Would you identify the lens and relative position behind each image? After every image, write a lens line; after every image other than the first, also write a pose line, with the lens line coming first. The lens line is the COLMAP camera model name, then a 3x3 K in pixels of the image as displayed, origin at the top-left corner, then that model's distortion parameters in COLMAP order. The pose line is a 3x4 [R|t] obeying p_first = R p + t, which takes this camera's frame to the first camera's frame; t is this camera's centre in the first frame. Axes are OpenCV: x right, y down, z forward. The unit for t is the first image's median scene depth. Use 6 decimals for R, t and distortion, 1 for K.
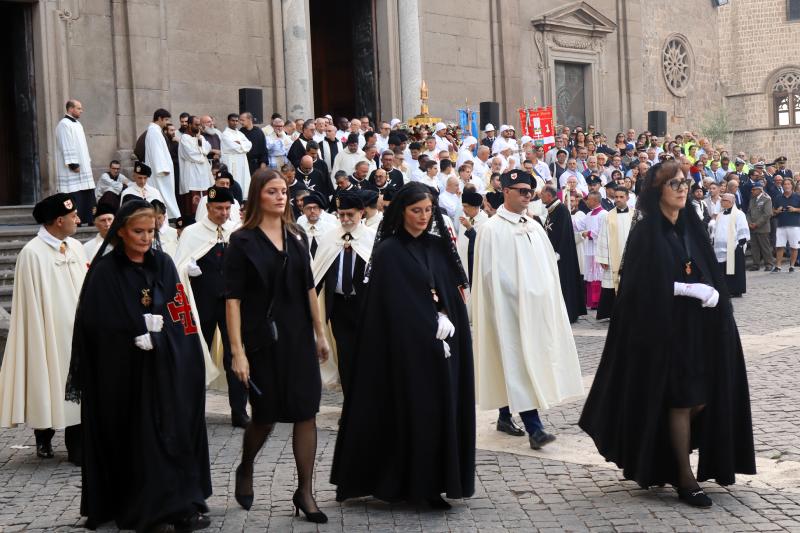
lens RADIAL K [[1152.6, 0, 387.1], [0, 1152.6, 243.6], [0, 0, 1]] dist [0.002387, 0.000000]
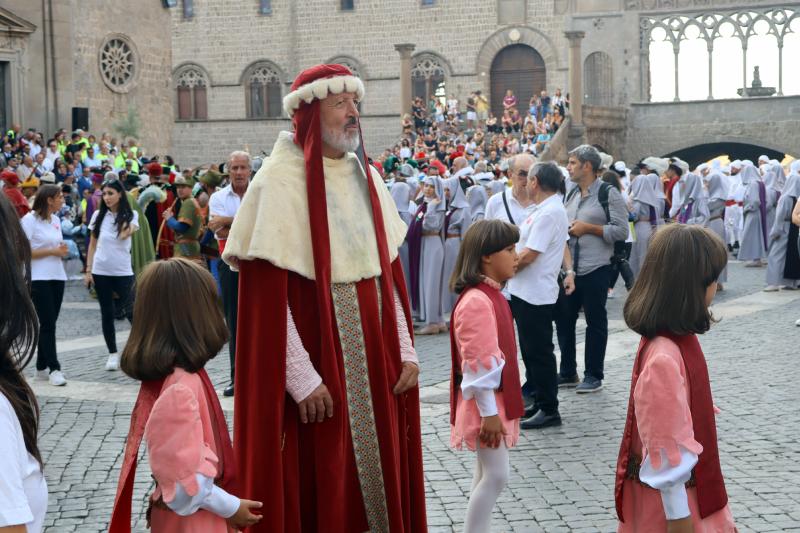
lens RADIAL K [[1360.4, 0, 398.1], [0, 1360.4, 269.1], [0, 0, 1]] dist [-0.008893, 0.000000]
pose [[0.974376, 0.005318, 0.224861, 0.243284], [-0.011738, 0.999561, 0.027222, -0.002559], [-0.224617, -0.029163, 0.974011, -0.309483]]
